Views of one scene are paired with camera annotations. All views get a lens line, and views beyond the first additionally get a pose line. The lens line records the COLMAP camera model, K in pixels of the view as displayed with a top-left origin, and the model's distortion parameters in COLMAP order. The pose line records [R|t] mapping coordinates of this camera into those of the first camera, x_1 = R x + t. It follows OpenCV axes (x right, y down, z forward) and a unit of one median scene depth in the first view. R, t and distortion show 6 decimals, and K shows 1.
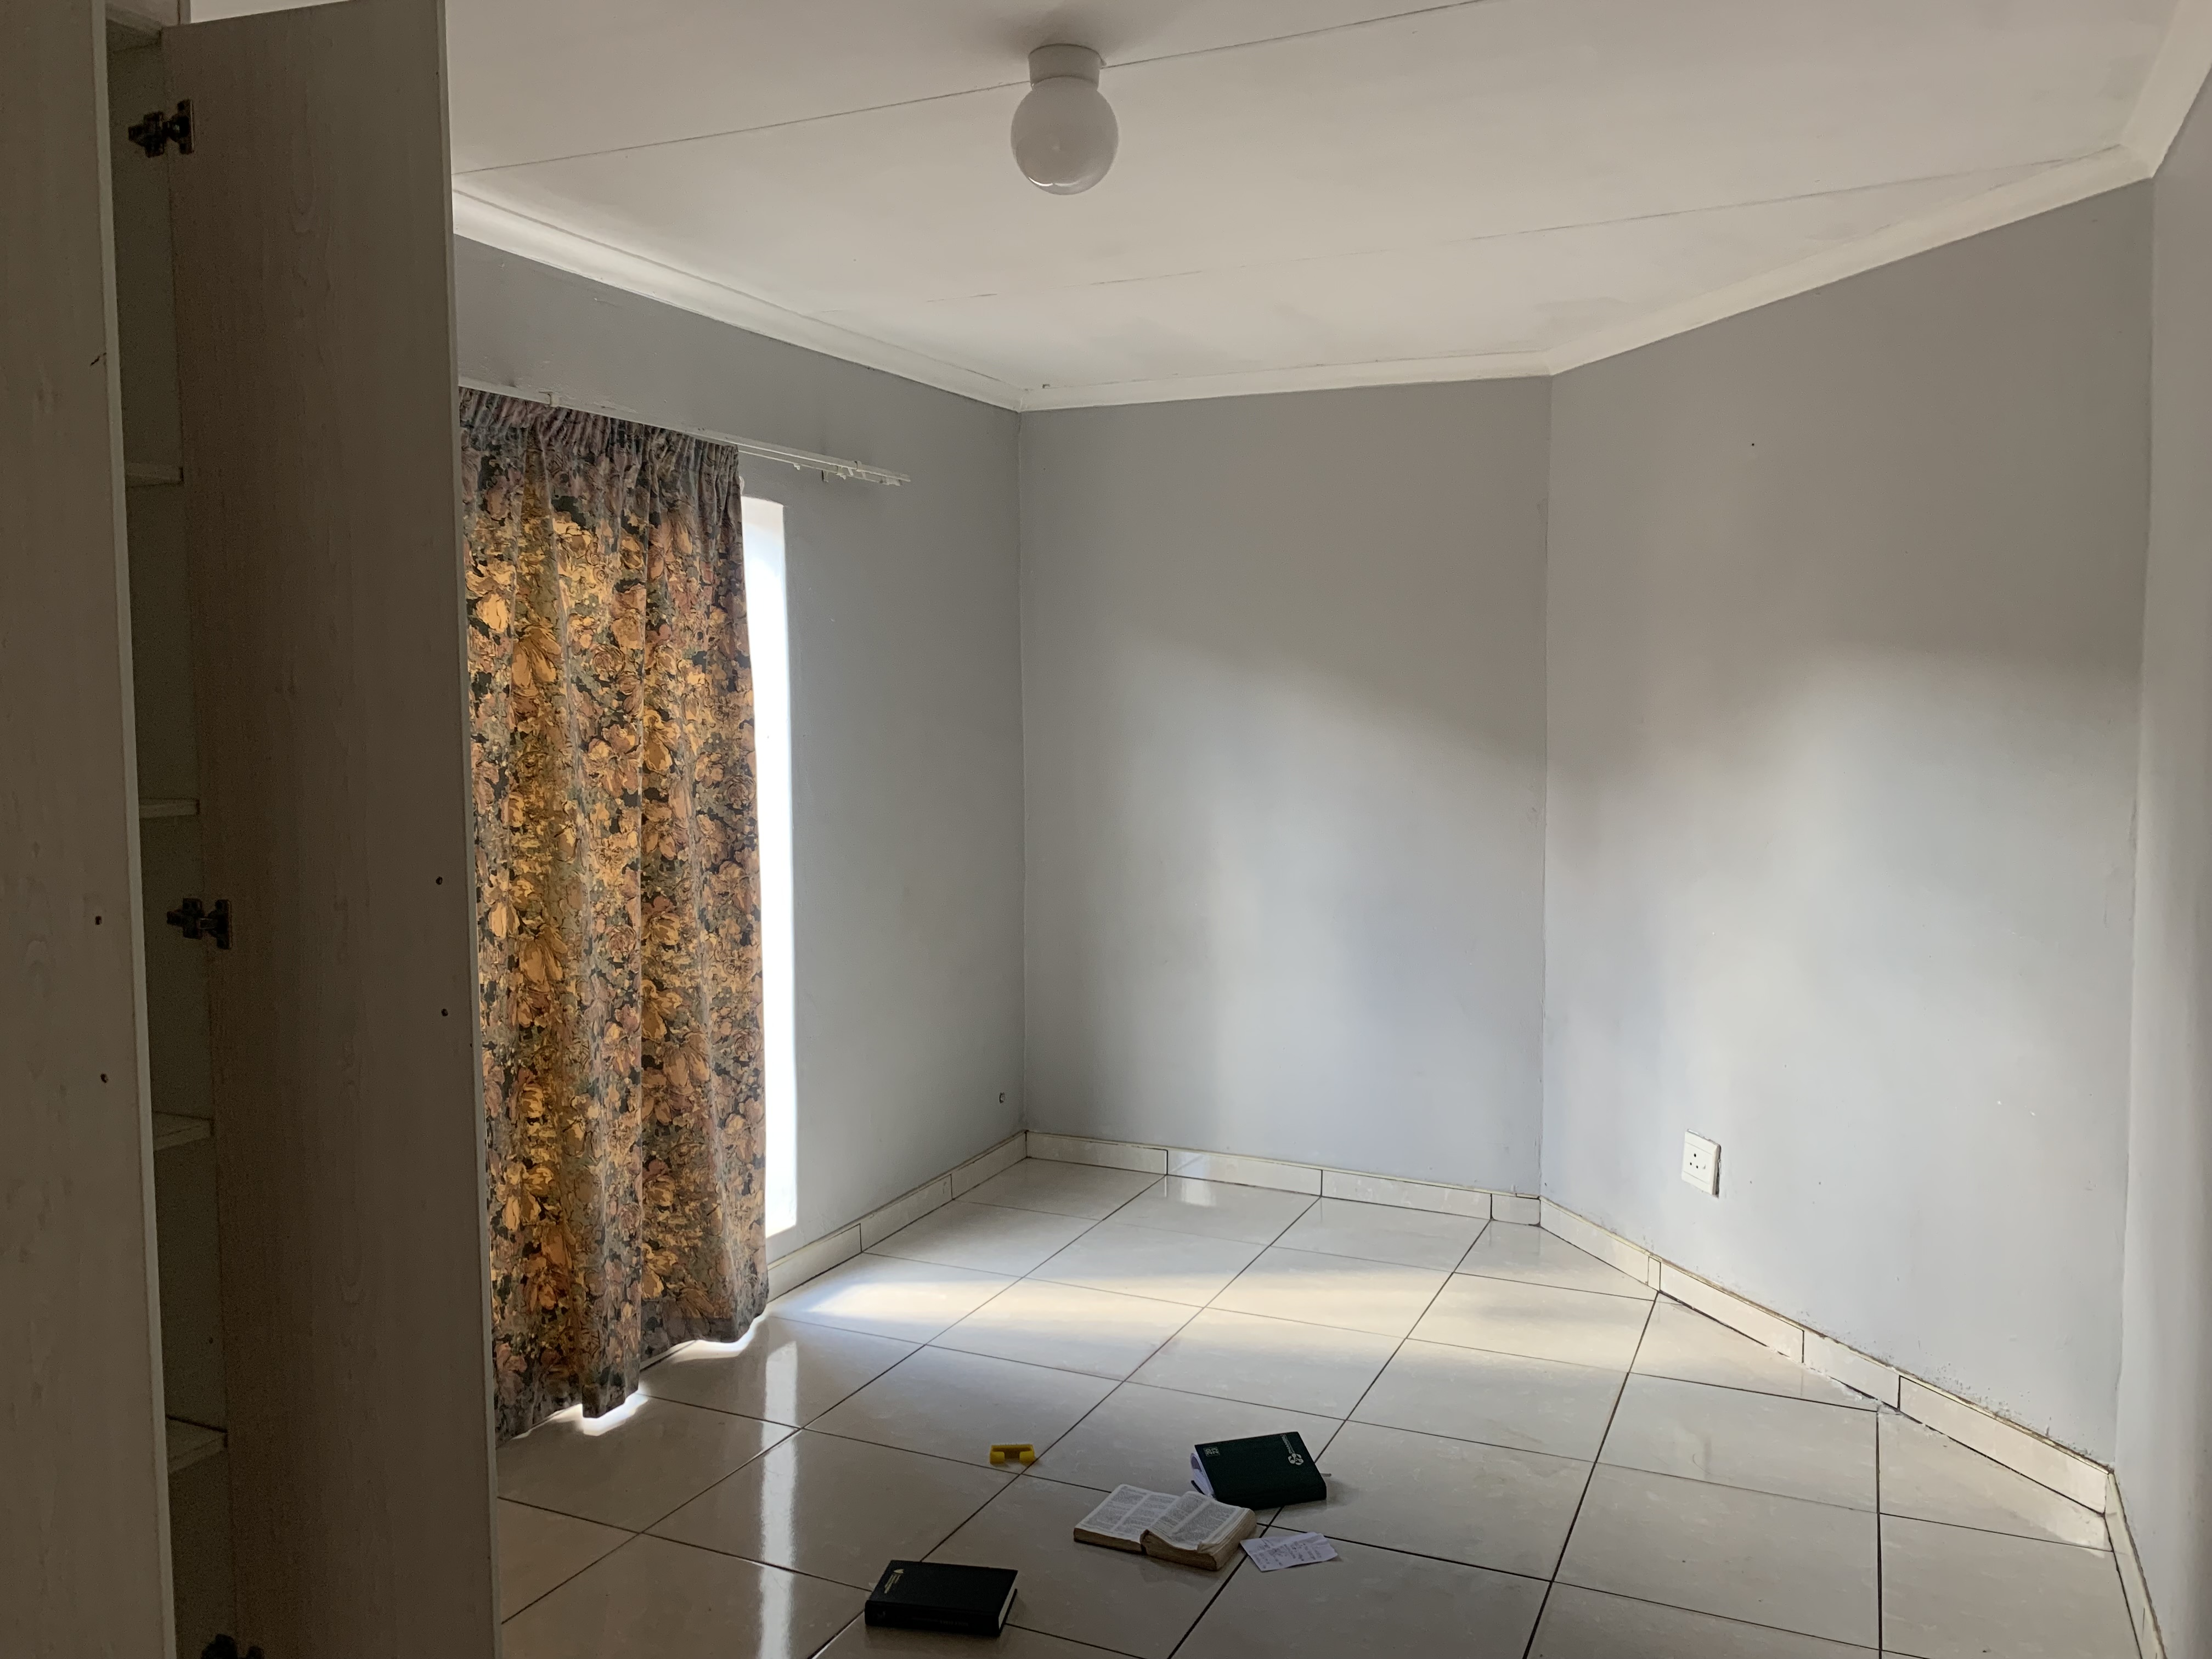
lens RADIAL K [[1700.0, 0, 1116.1], [0, 1700.0, 848.8], [0, 0, 1]] dist [0.039134, -0.047528]
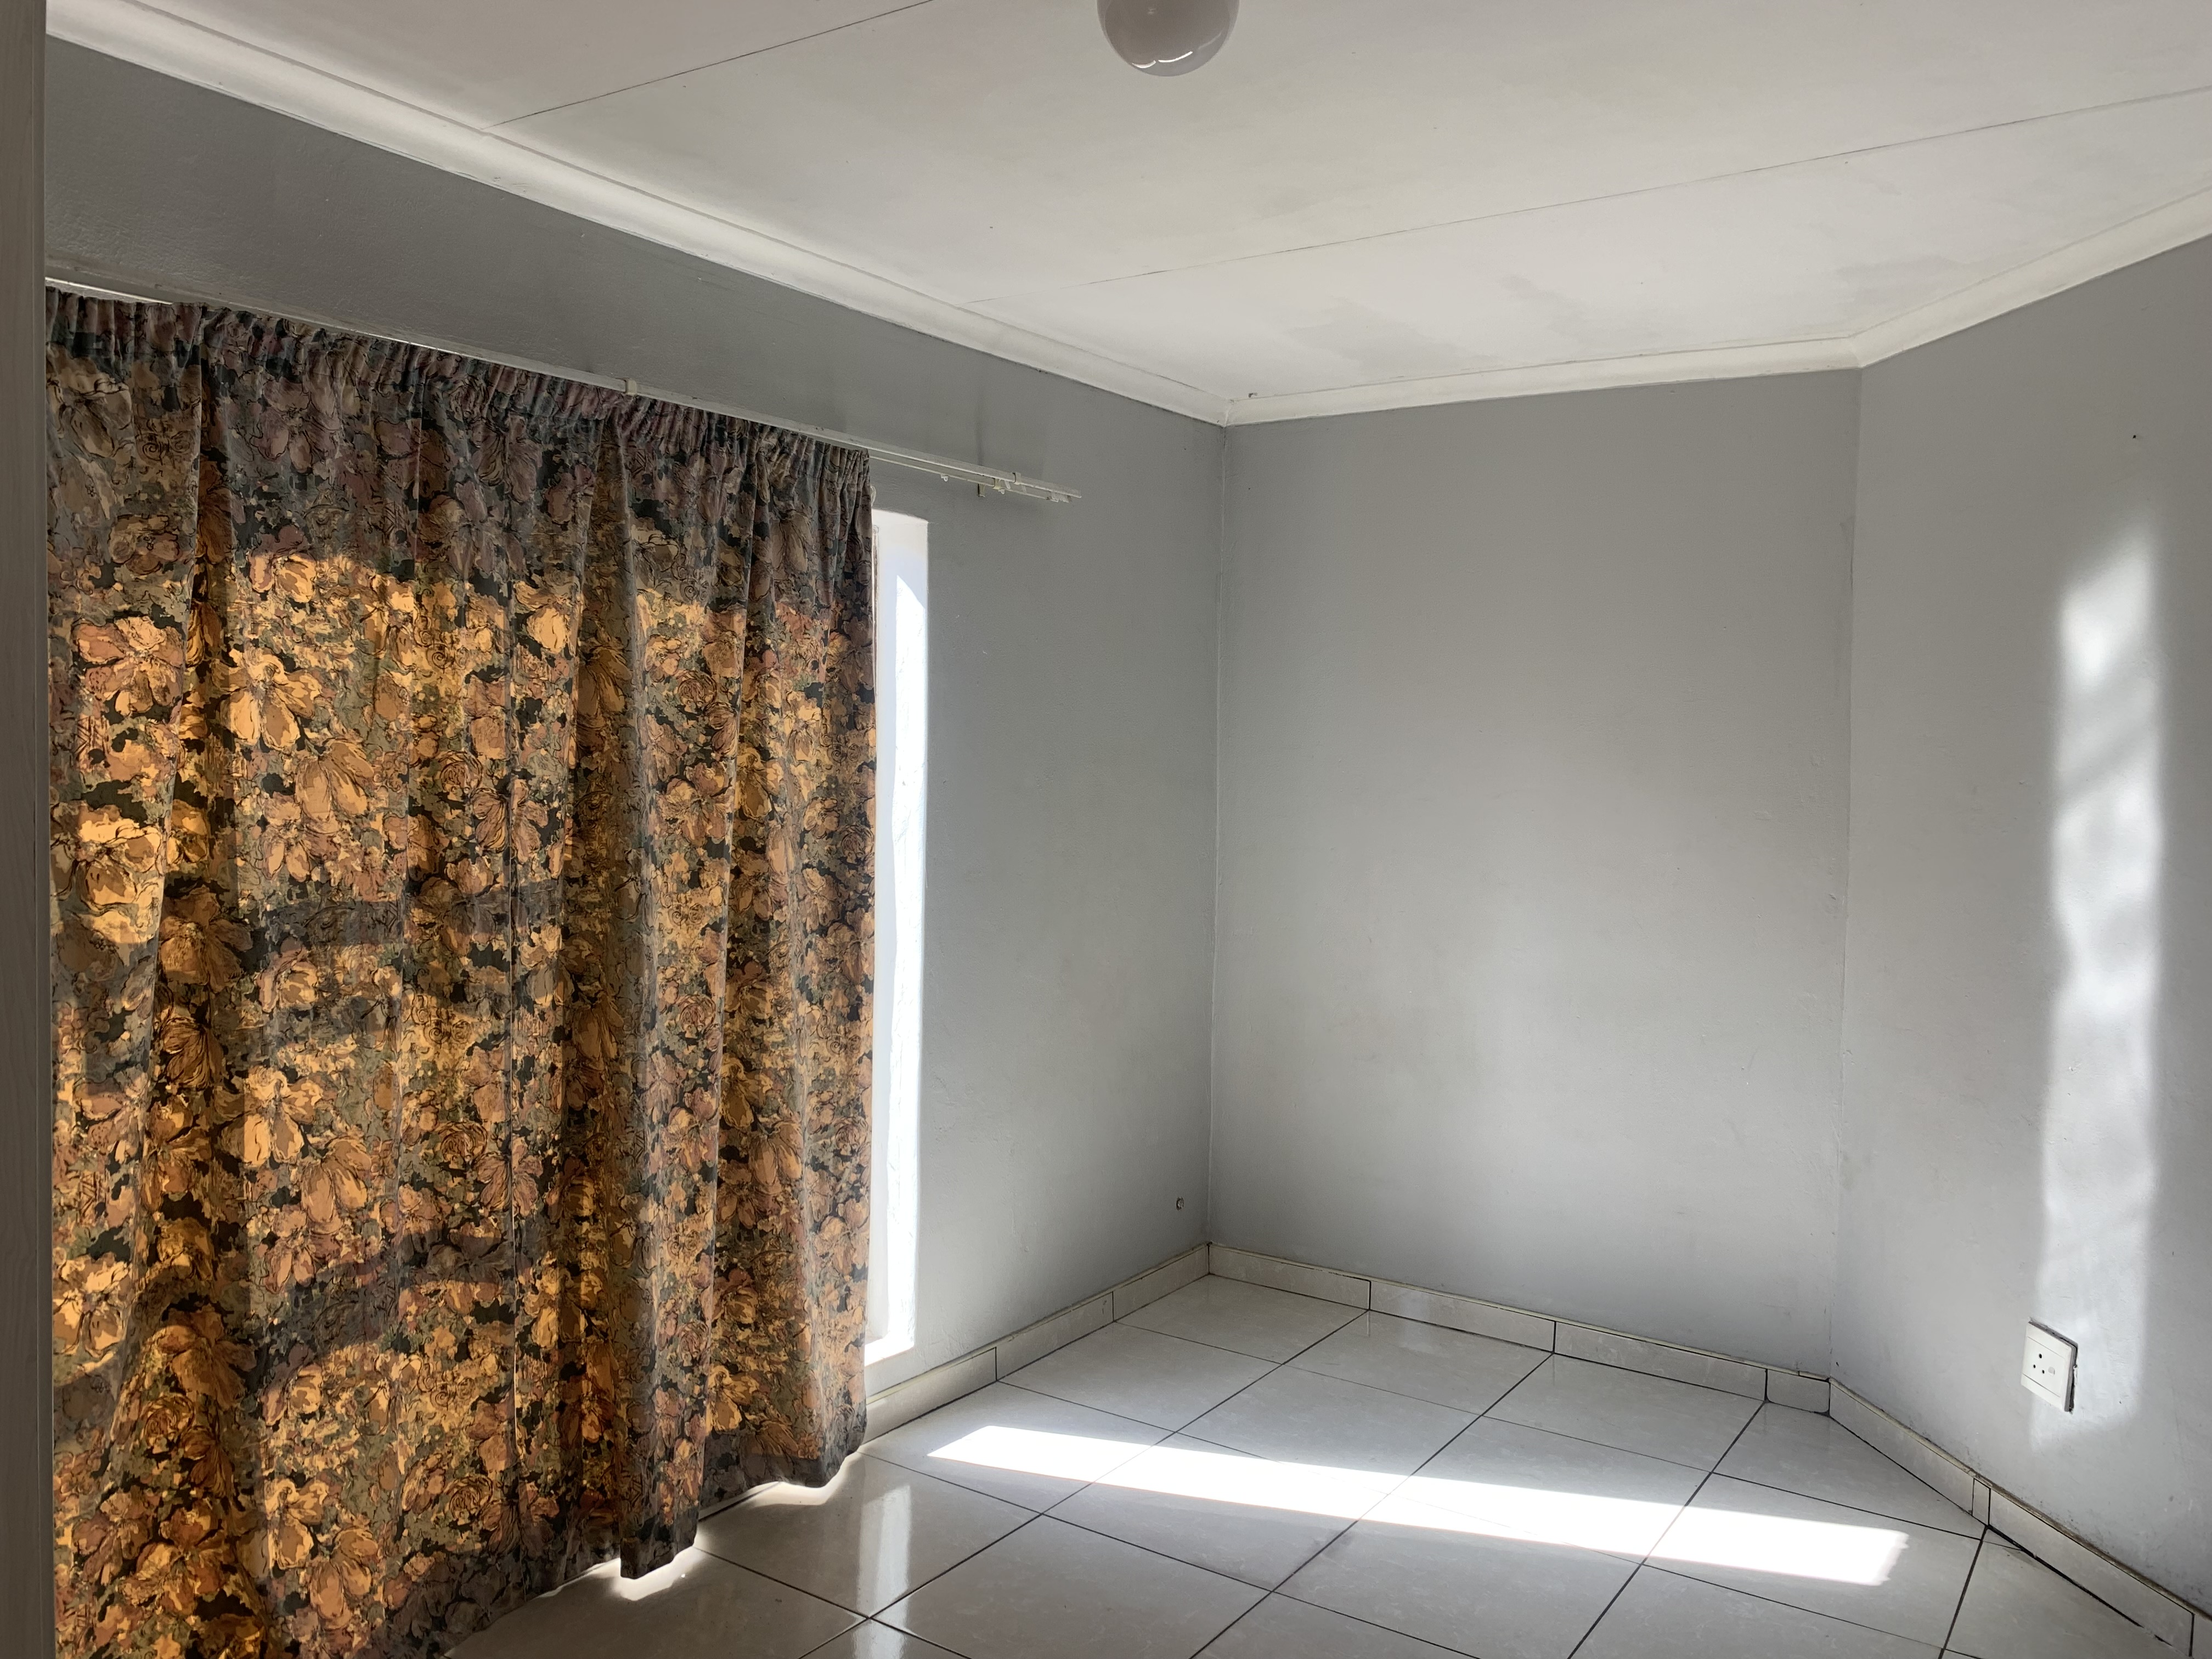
lens RADIAL K [[1700.0, 0, 1101.7], [0, 1700.0, 822.7], [0, 0, 1]] dist [0.039134, -0.047528]
pose [[0.984372, 0.029380, -0.173632, 0.054655], [-0.037932, 0.998215, -0.046139, -0.009497], [0.171967, 0.052004, 0.983729, 0.171442]]
